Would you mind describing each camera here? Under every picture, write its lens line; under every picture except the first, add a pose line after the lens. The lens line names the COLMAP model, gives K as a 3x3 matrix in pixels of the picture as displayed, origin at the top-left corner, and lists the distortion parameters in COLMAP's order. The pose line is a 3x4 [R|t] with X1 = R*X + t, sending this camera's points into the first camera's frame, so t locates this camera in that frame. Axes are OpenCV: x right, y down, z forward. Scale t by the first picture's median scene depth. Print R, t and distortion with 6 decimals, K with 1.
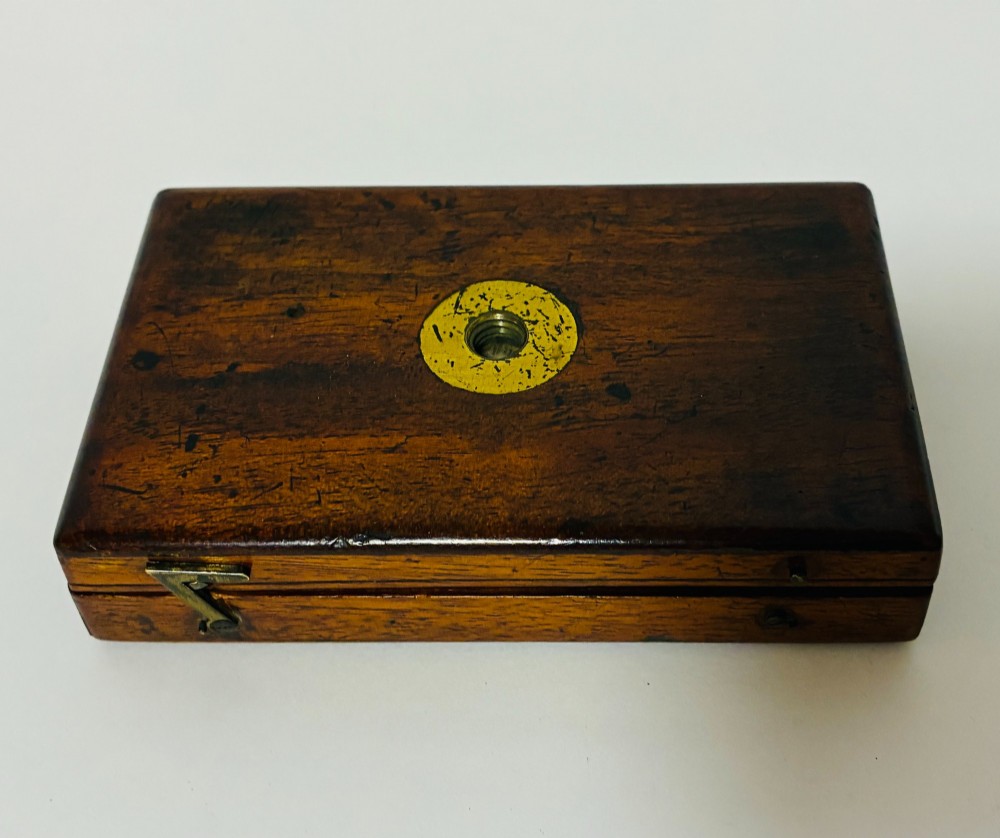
lens RADIAL K [[1456.3, 0, 554.0], [0, 1456.3, 362.3], [0, 0, 1]] dist [0.249923, -1.215641]
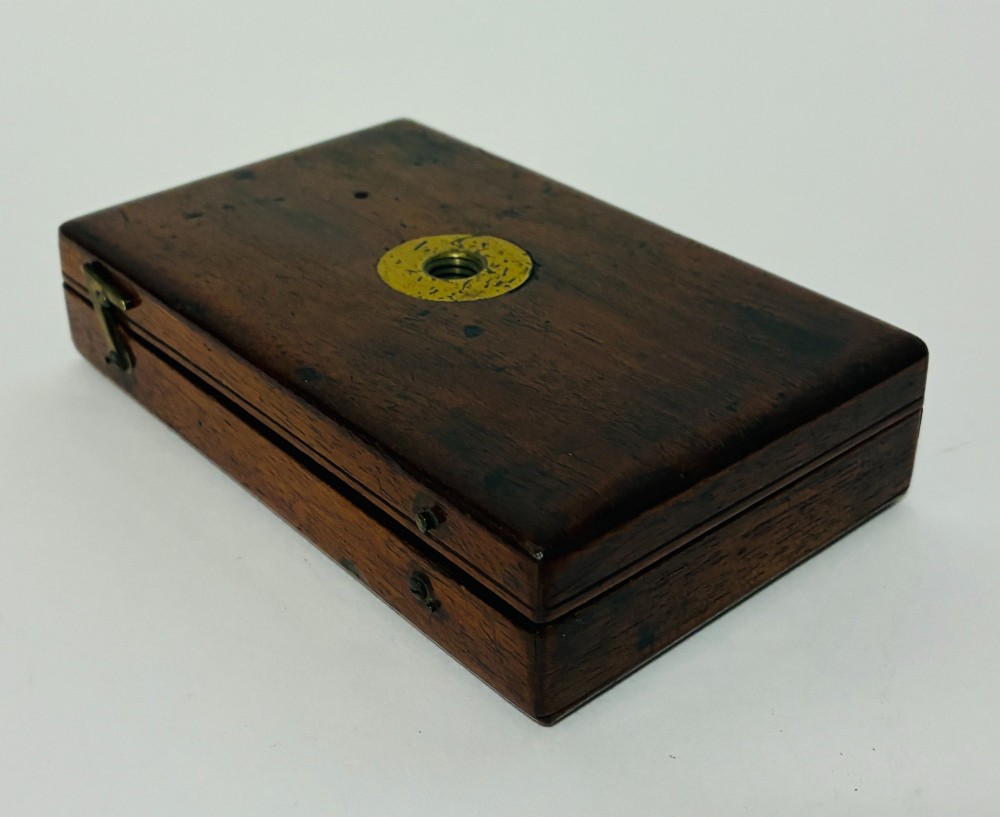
lens RADIAL K [[1501.6, 0, 466.0], [0, 1501.6, 259.7], [0, 0, 1]] dist [0.236396, -0.023538]
pose [[0.654422, 0.350410, -0.670033, 0.694868], [-0.559908, 0.820114, -0.117963, 0.101324], [0.508168, 0.452355, 0.732898, 0.246006]]
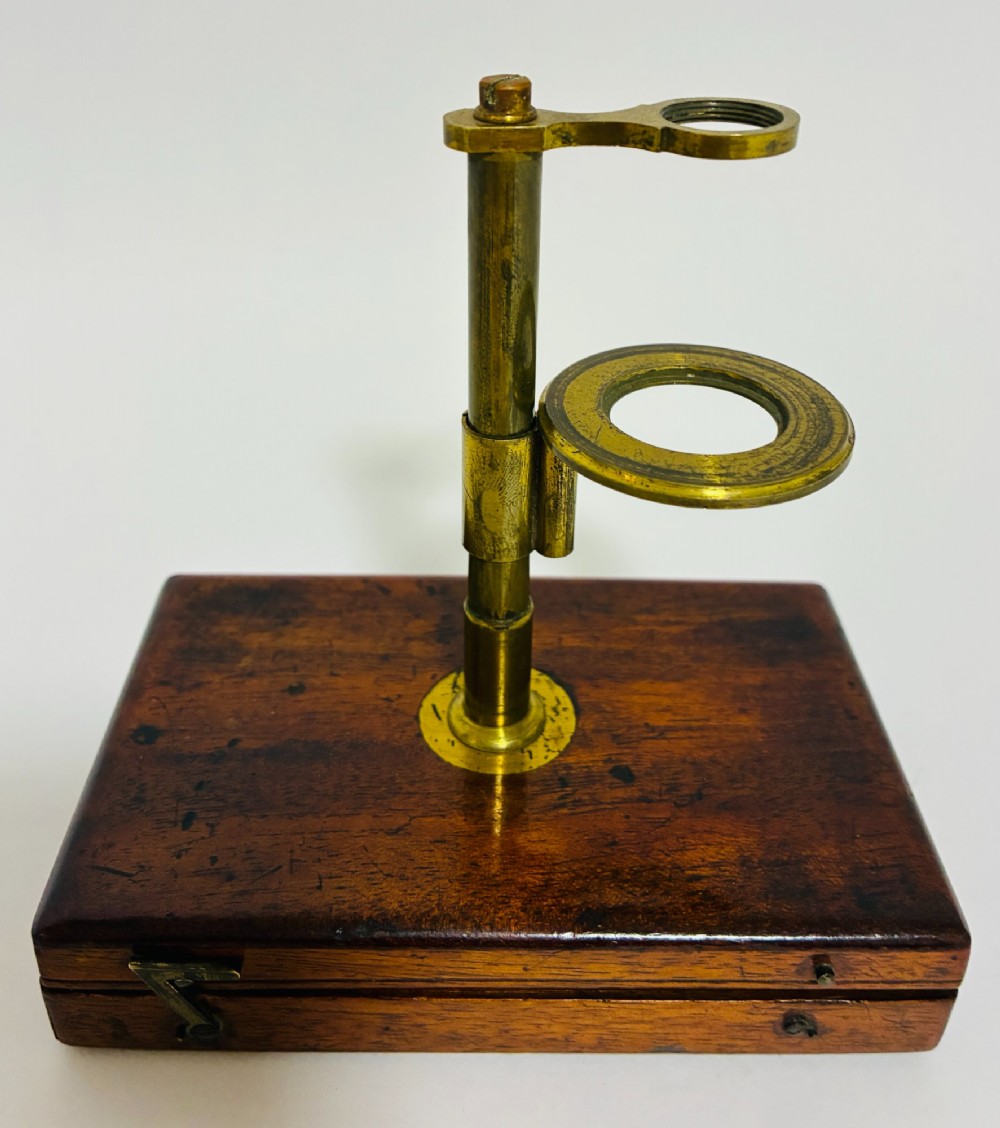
lens RADIAL K [[1154.9, 0, 504.0], [0, 1154.9, 412.3], [0, 0, 1]] dist [-0.007225, 0.022807]
pose [[0.998030, 0.032560, 0.053629, -0.086786], [-0.014601, 0.951858, -0.306191, 0.027778], [-0.061017, 0.304805, 0.950458, 0.179500]]
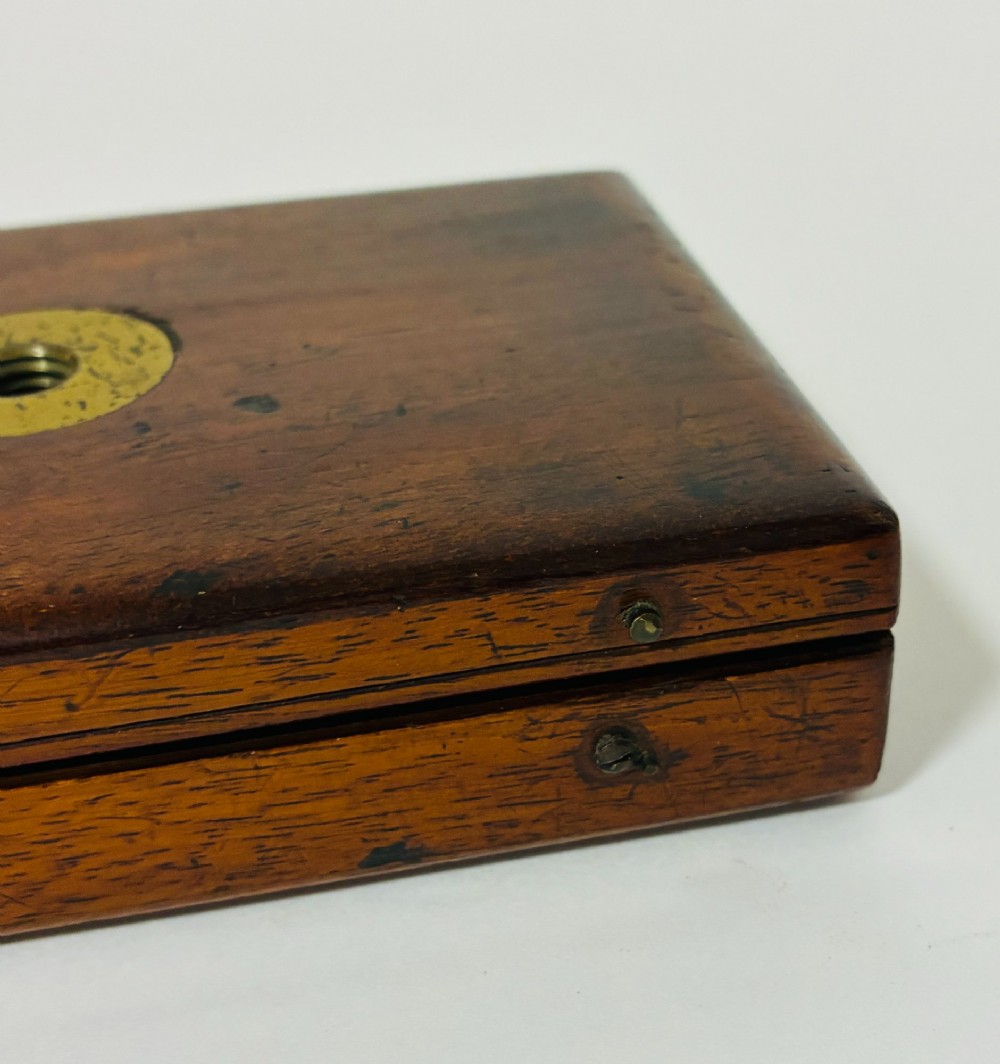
lens RADIAL K [[1647.2, 0, 500.0], [0, 1647.2, 532.0], [0, 0, 1]] dist [0.308860, -1.738273]
pose [[0.977638, -0.116418, 0.175128, 0.019839], [0.161025, 0.950049, -0.267352, 0.241747], [-0.135256, 0.289574, 0.947551, 0.426956]]
